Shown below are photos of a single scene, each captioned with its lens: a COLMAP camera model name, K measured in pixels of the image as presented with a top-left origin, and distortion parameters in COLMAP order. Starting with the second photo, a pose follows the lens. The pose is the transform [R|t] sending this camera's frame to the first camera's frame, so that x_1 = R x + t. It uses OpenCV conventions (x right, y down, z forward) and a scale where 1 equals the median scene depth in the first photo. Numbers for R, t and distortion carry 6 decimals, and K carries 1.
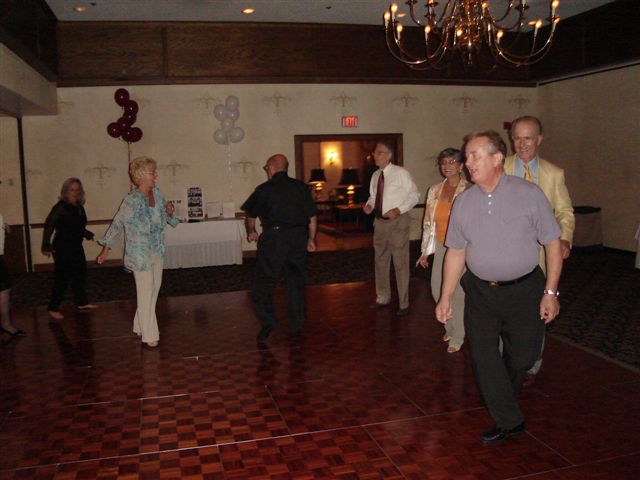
lens RADIAL K [[619.7, 0, 320.0], [0, 619.7, 240.0], [0, 0, 1]] dist [-0.208503, 0.229472]
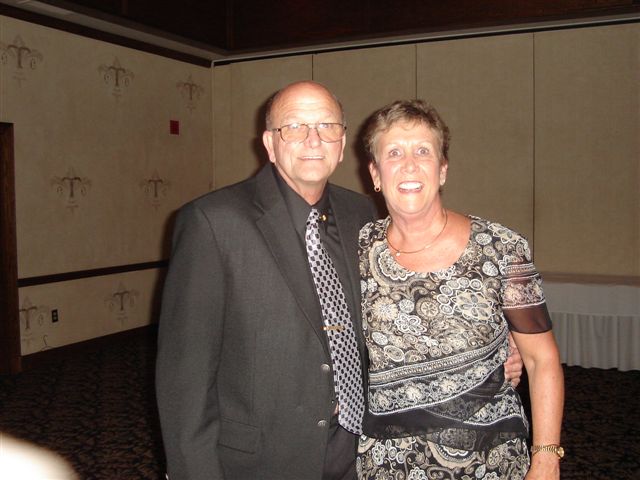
lens RADIAL K [[726.2, 0, 320.0], [0, 726.2, 240.0], [0, 0, 1]] dist [-0.003595, -0.008001]
pose [[0.664327, -0.021964, 0.747120, -0.254409], [0.073598, 0.996633, -0.036143, -0.103550], [-0.743810, 0.078997, 0.663706, 0.982483]]
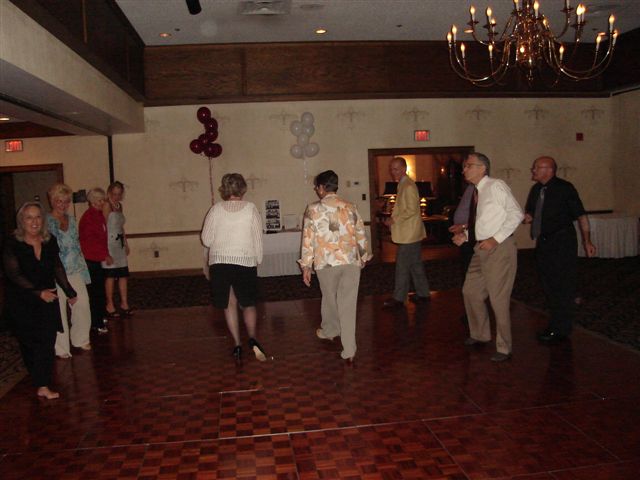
lens RADIAL K [[619.7, 0, 320.0], [0, 619.7, 240.0], [0, 0, 1]] dist [-0.208503, 0.229472]
pose [[0.992061, 0.000449, -0.125756, 0.017876], [-0.003059, 0.999784, -0.020560, 0.007188], [0.125719, 0.020782, 0.991848, -0.066787]]
